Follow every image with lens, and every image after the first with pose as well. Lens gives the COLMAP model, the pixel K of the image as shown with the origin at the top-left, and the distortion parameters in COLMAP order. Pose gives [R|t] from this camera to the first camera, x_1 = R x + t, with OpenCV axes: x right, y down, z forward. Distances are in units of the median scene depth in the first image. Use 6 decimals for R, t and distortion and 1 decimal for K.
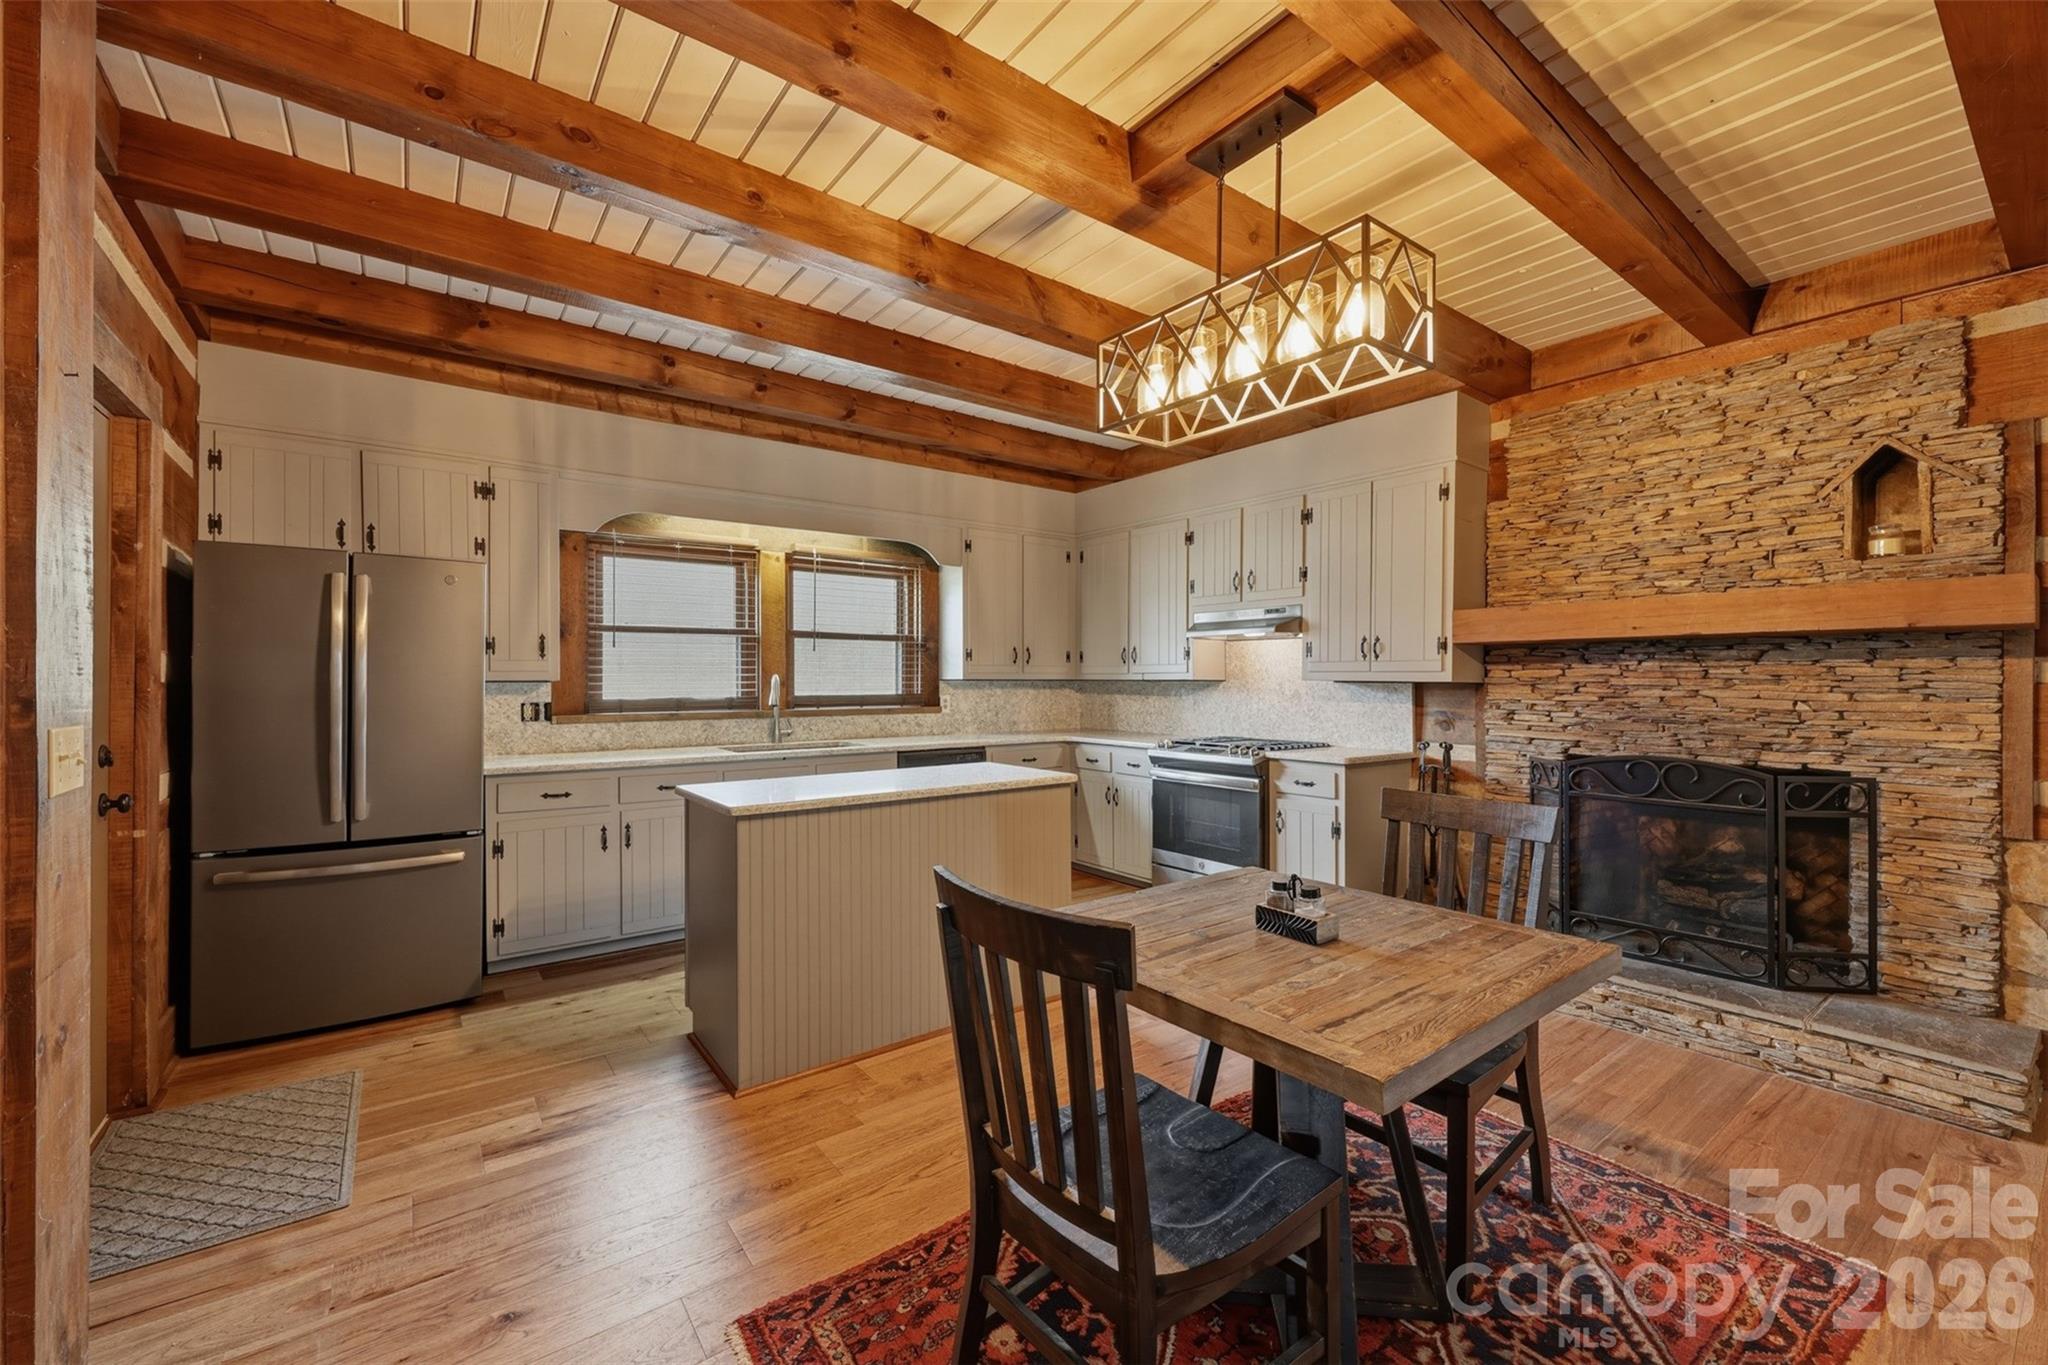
lens RADIAL K [[827.1, 0, 1016.3], [0, 827.1, 681.8], [0, 0, 1]] dist [0.000416, -0.000003]
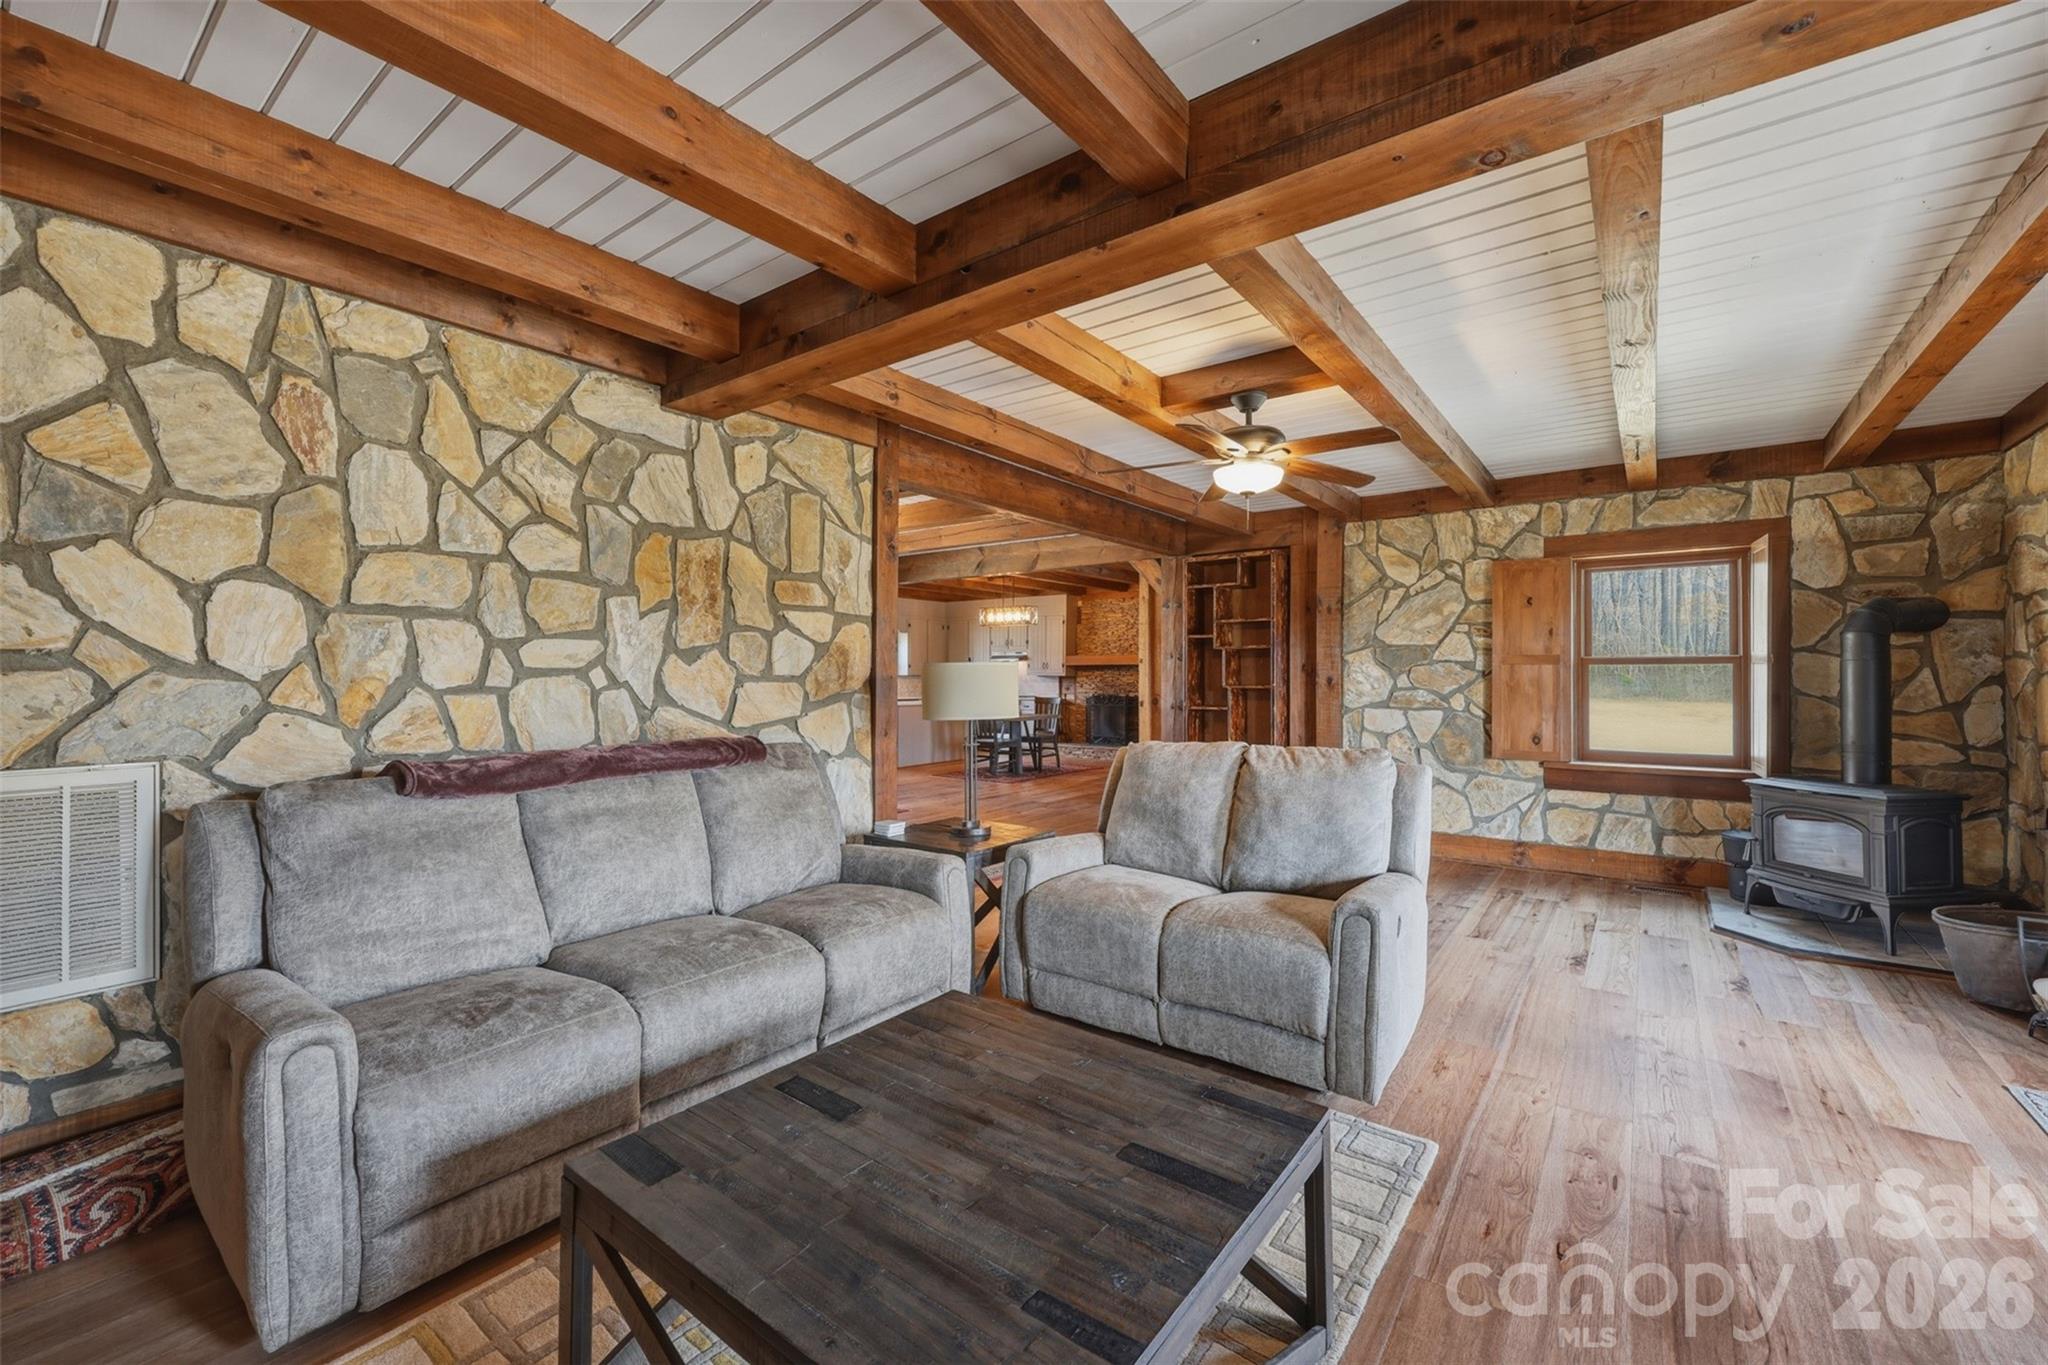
lens RADIAL K [[827.1, 0, 1028.2], [0, 827.1, 677.1], [0, 0, 1]] dist [0.000416, -0.000003]
pose [[0.961360, 0.000563, 0.275293, -0.567900], [-0.000545, 1.000000, -0.000140, 0.004886], [-0.275293, -0.000016, 0.961360, -2.230822]]
